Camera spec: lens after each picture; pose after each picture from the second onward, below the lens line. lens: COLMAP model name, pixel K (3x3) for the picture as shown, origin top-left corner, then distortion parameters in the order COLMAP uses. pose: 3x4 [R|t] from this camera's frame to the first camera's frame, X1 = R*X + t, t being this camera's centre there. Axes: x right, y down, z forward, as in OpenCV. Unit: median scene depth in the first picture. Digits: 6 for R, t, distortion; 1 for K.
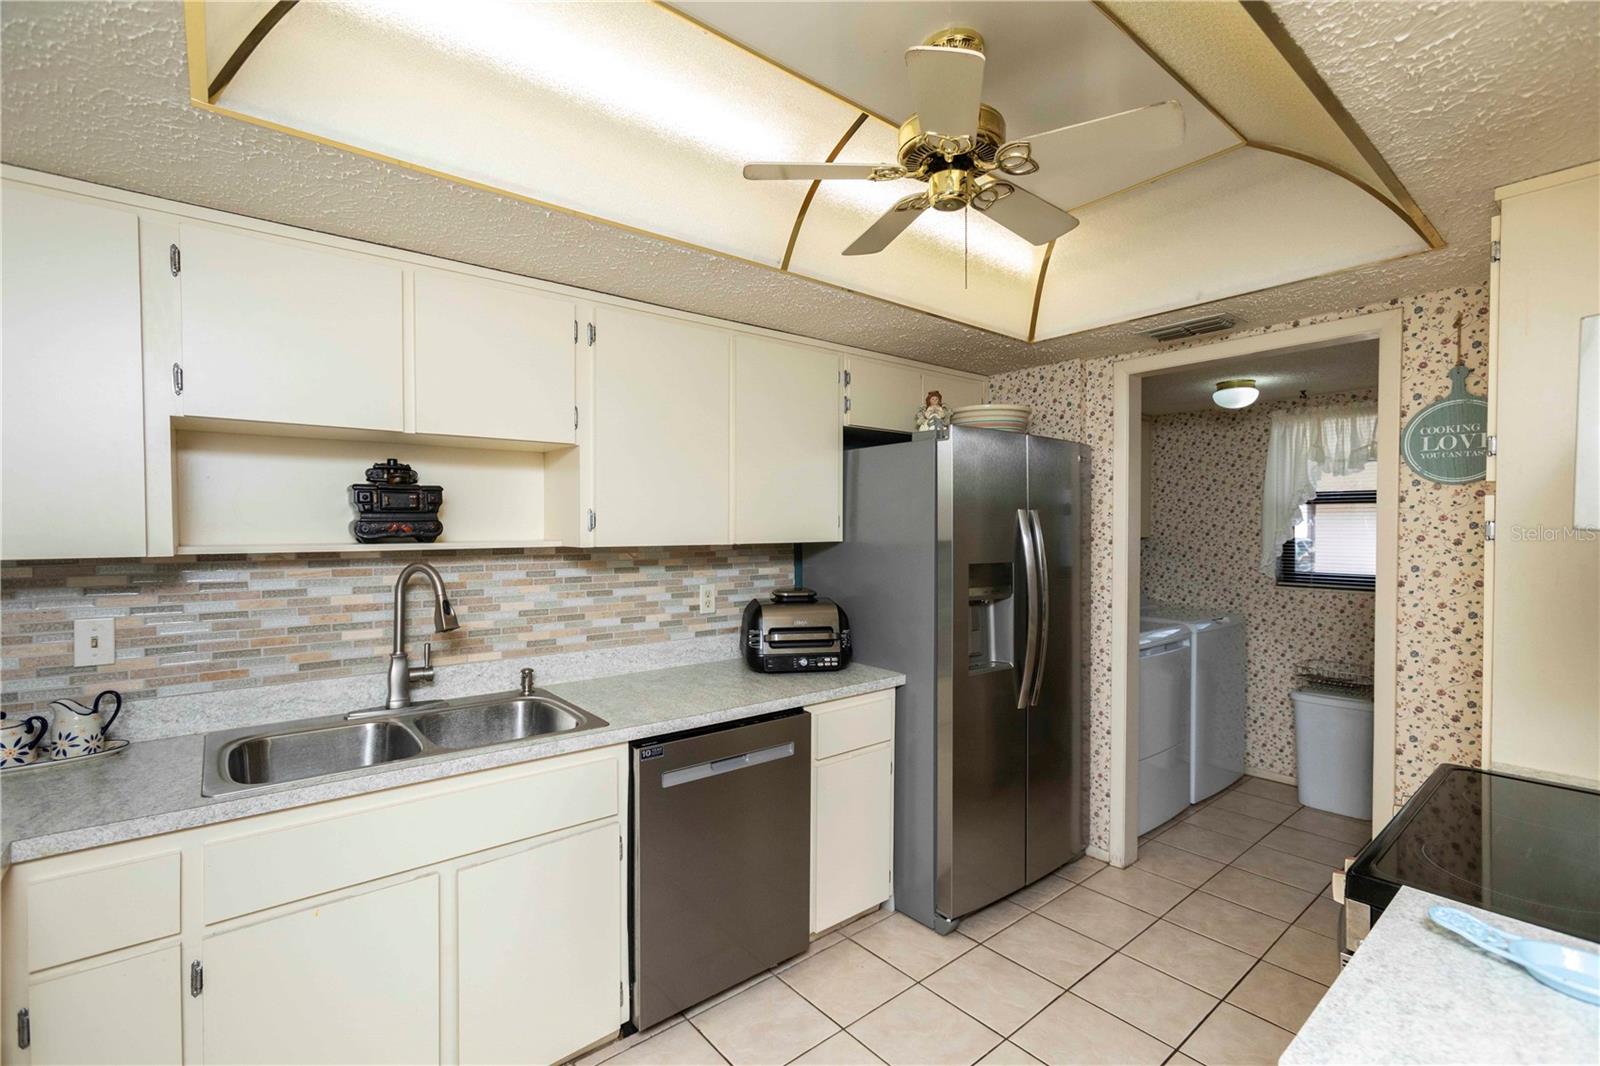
lens RADIAL K [[715.1, 0, 796.7], [0, 715.1, 536.8], [0, 0, 1]] dist [-0.000833, 0.008008]
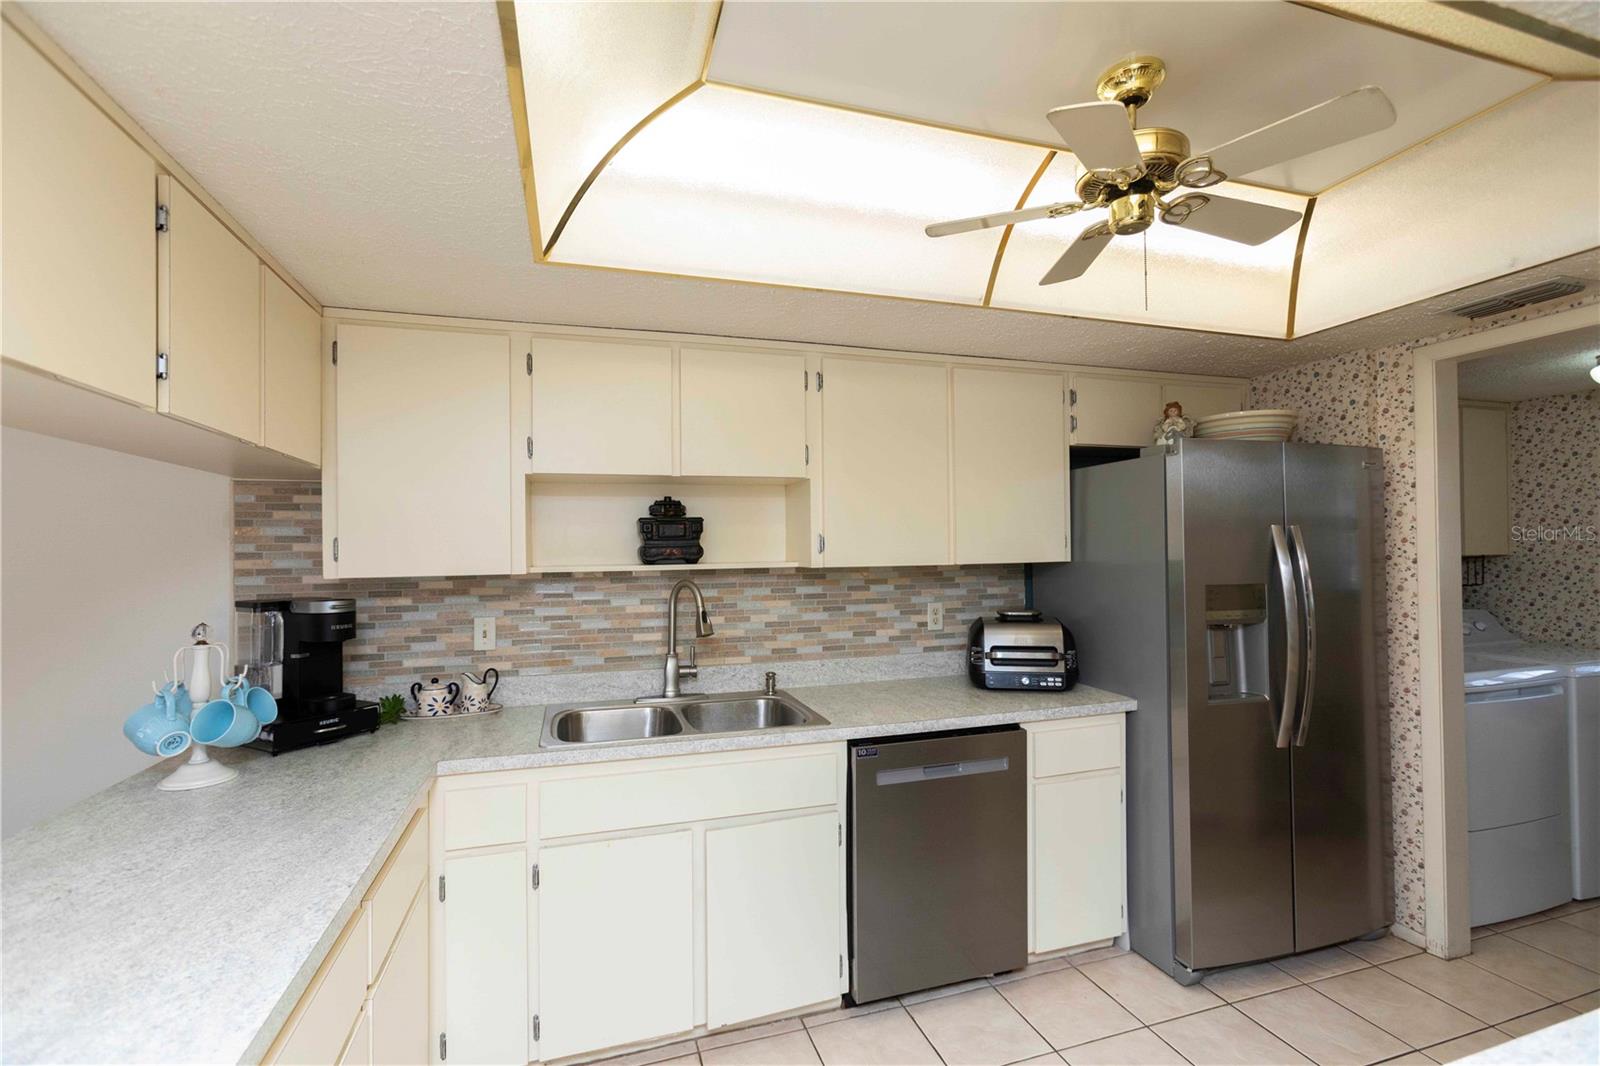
lens RADIAL K [[715.1, 0, 796.4], [0, 715.1, 533.3], [0, 0, 1]] dist [-0.000833, 0.008008]
pose [[0.928684, -0.018636, -0.370403, 0.099166], [0.006141, 0.999373, -0.034883, -0.000265], [0.370821, 0.030121, 0.928216, -0.072484]]
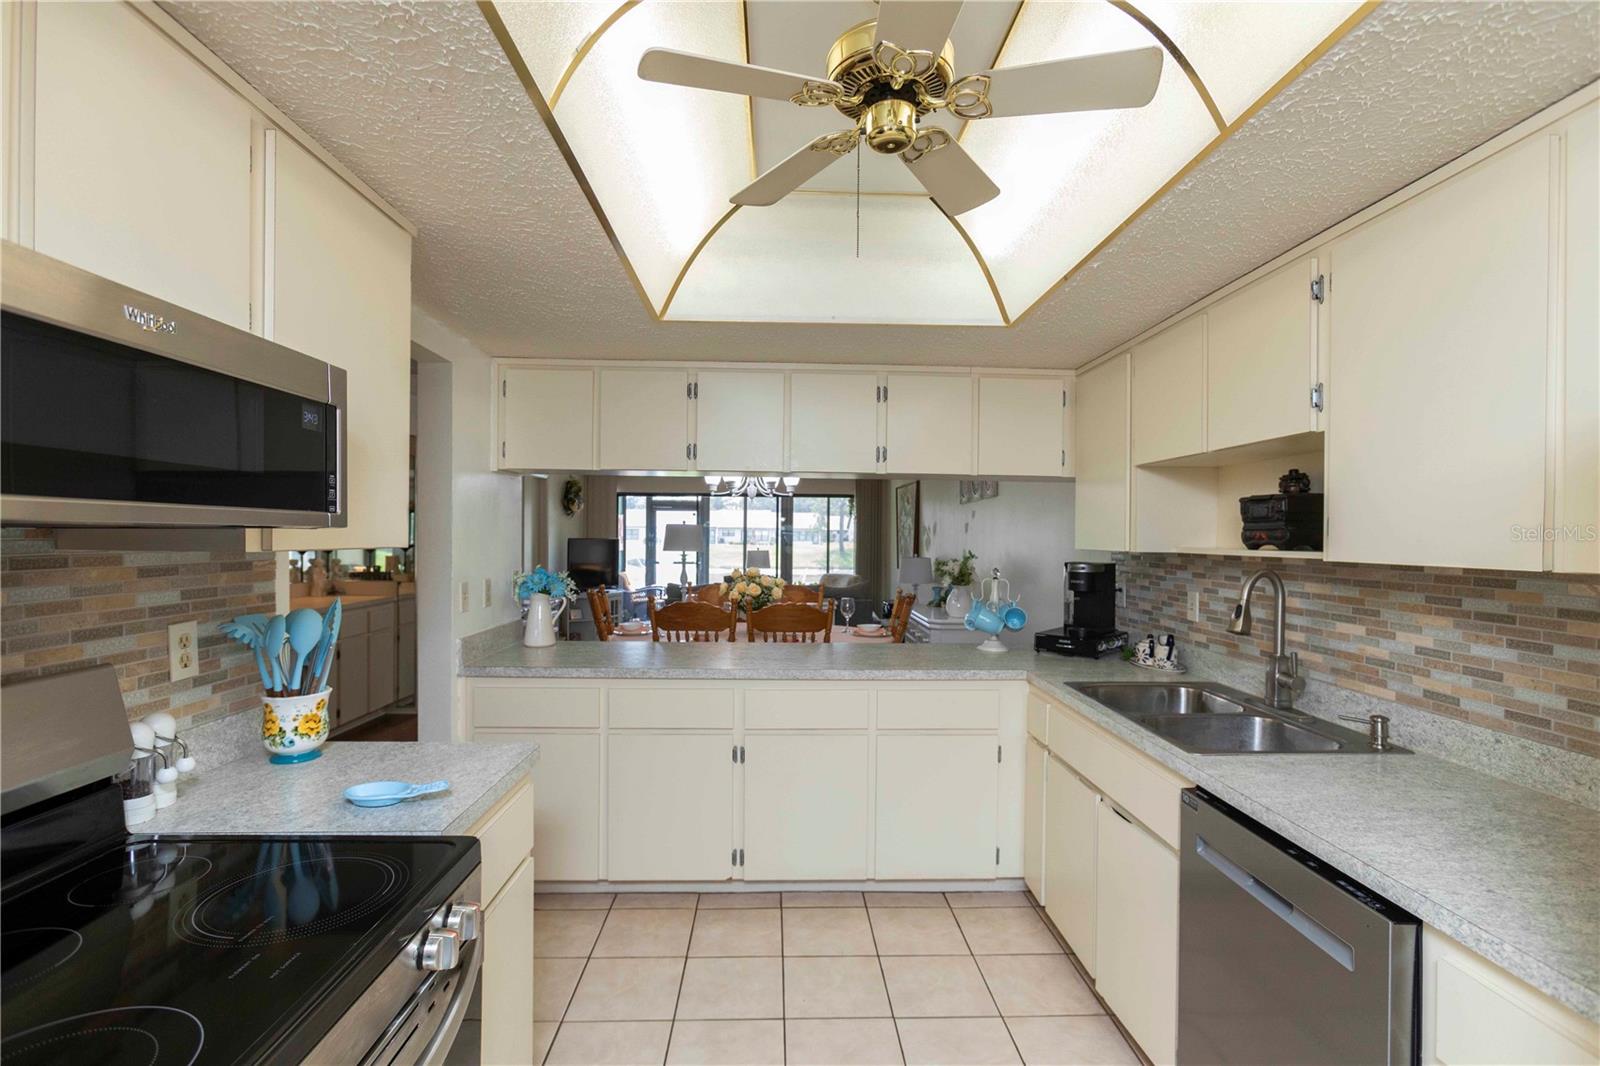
lens RADIAL K [[779.6, 0, 803.6], [0, 779.6, 534.9], [0, 0, 1]] dist [-0.001015, -0.000036]
pose [[-0.611289, -0.003961, -0.791398, 0.705967], [-0.019805, 0.999751, 0.010293, -0.010755], [0.791160, 0.021966, -0.611215, 1.049082]]
